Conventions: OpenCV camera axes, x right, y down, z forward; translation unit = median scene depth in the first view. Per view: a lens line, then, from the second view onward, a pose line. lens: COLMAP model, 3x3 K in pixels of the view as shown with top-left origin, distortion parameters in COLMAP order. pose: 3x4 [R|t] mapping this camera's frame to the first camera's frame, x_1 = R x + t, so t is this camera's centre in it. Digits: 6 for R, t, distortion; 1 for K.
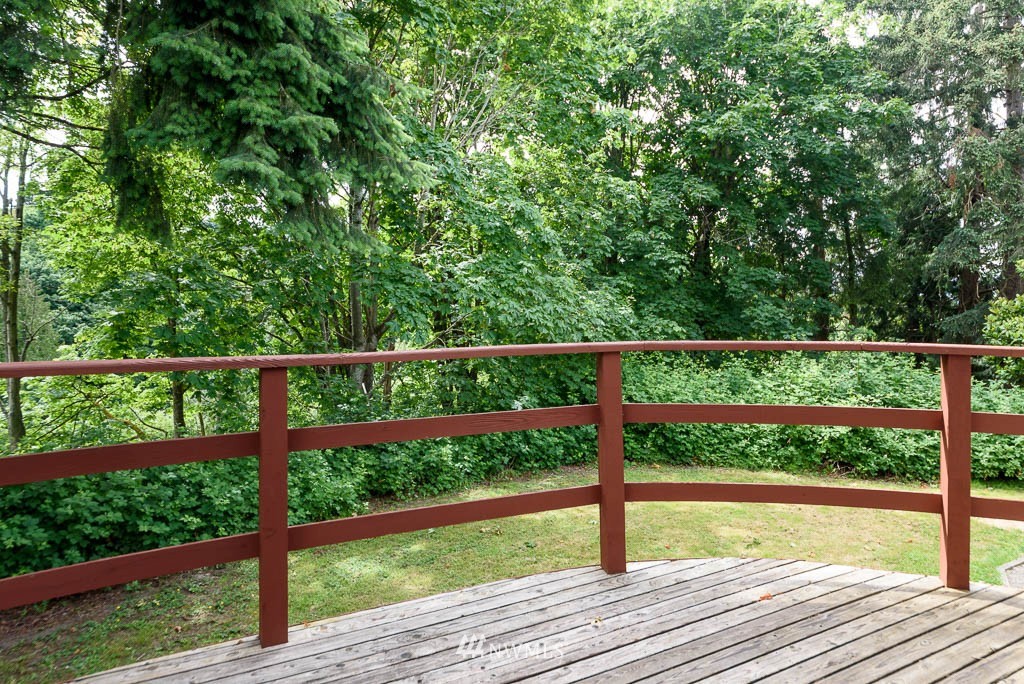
lens RADIAL K [[633.9, 0, 512.2], [0, 633.9, 305.0], [0, 0, 1]] dist [-0.000286, -0.000115]
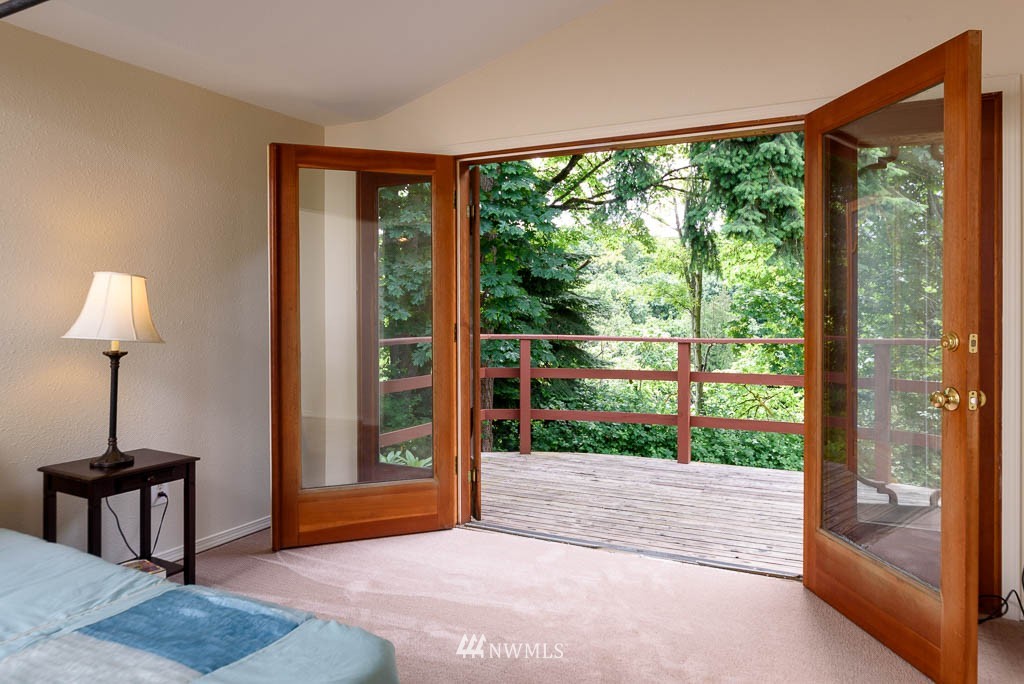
lens RADIAL K [[681.6, 0, 513.3], [0, 681.6, 336.6], [0, 0, 1]] dist [-0.006855, -0.007514]
pose [[0.563547, 0.021195, -0.825812, 0.646356], [-0.000306, 0.999676, 0.025448, 0.013618], [0.826084, -0.014089, 0.563371, -0.425091]]
